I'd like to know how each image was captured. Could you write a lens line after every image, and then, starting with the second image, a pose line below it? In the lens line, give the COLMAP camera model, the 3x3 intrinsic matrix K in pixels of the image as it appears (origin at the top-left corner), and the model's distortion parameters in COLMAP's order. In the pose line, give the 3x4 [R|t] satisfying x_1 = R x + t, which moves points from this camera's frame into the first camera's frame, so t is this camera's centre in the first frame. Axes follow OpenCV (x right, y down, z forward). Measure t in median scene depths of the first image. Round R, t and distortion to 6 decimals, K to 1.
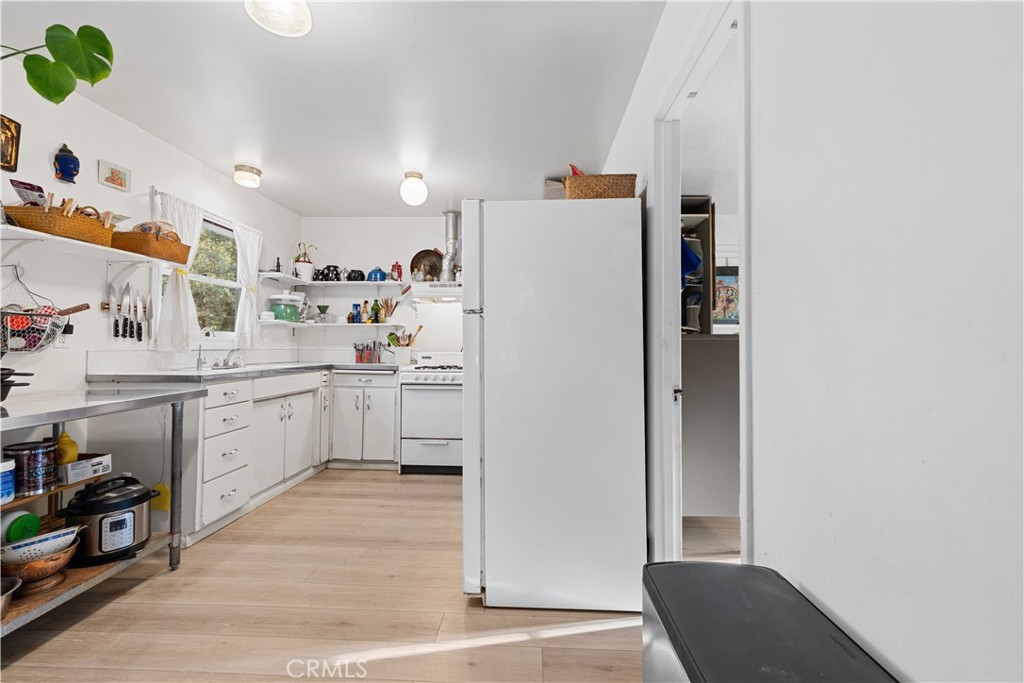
lens RADIAL K [[437.7, 0, 509.1], [0, 437.7, 335.2], [0, 0, 1]] dist [0.001051, 0.000652]
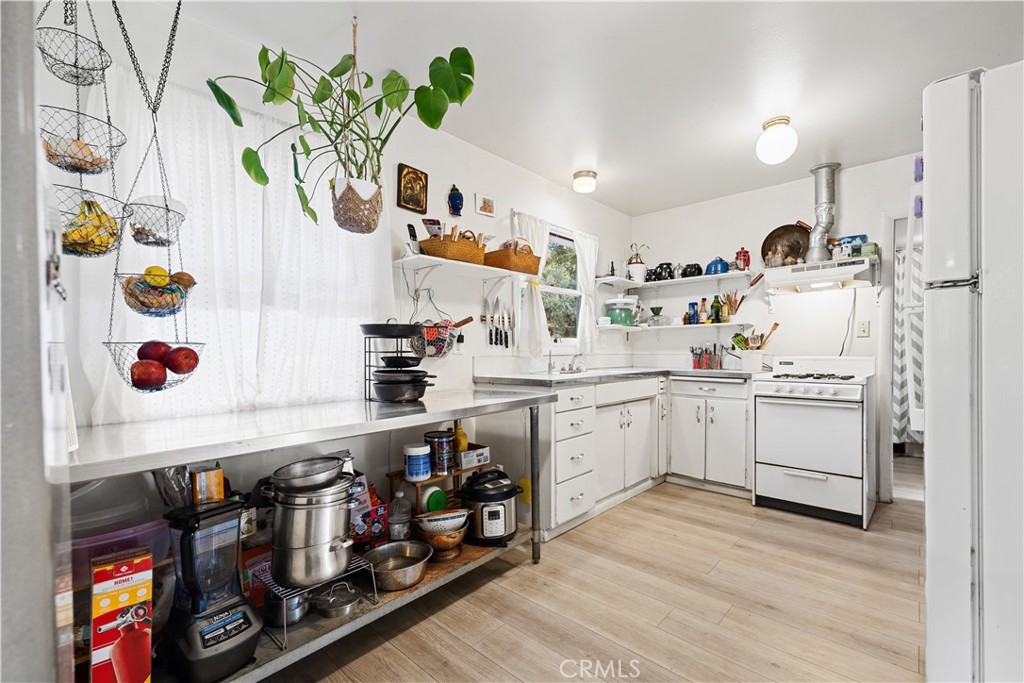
lens RADIAL K [[430.4, 0, 516.9], [0, 430.4, 358.8], [0, 0, 1]] dist [0.000991, 0.000472]
pose [[0.770942, -0.000316, -0.636905, -0.087050], [0.028260, 0.999032, 0.033712, 0.003942], [0.636278, -0.043989, 0.770205, 0.121387]]
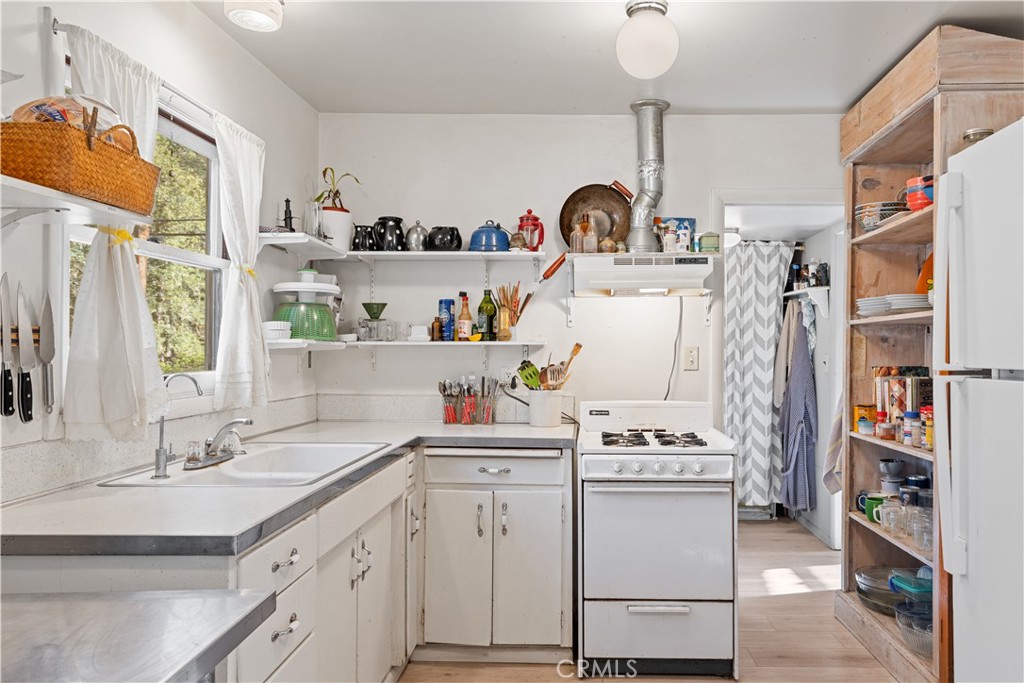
lens RADIAL K [[710.8, 0, 569.4], [0, 710.8, 346.4], [0, 0, 1]] dist [0.003438, 0.001011]
pose [[0.999235, -0.003621, 0.038941, -0.316374], [0.002655, 0.999688, 0.024821, -0.050617], [-0.039019, -0.024699, 0.998933, 0.294115]]
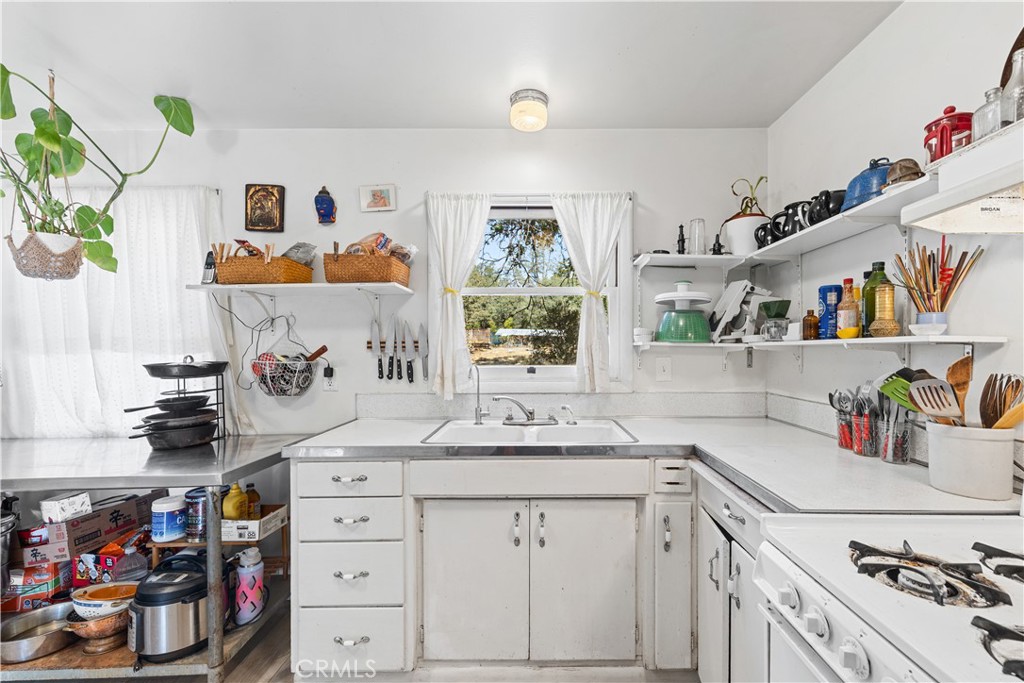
lens RADIAL K [[427.1, 0, 545.8], [0, 427.1, 348.2], [0, 0, 1]] dist [0.000419, 0.000281]
pose [[0.066516, -0.008781, -0.997747, -0.009900], [0.030516, 0.999511, -0.006762, -0.030846], [0.997319, -0.029997, 0.066752, 0.948336]]
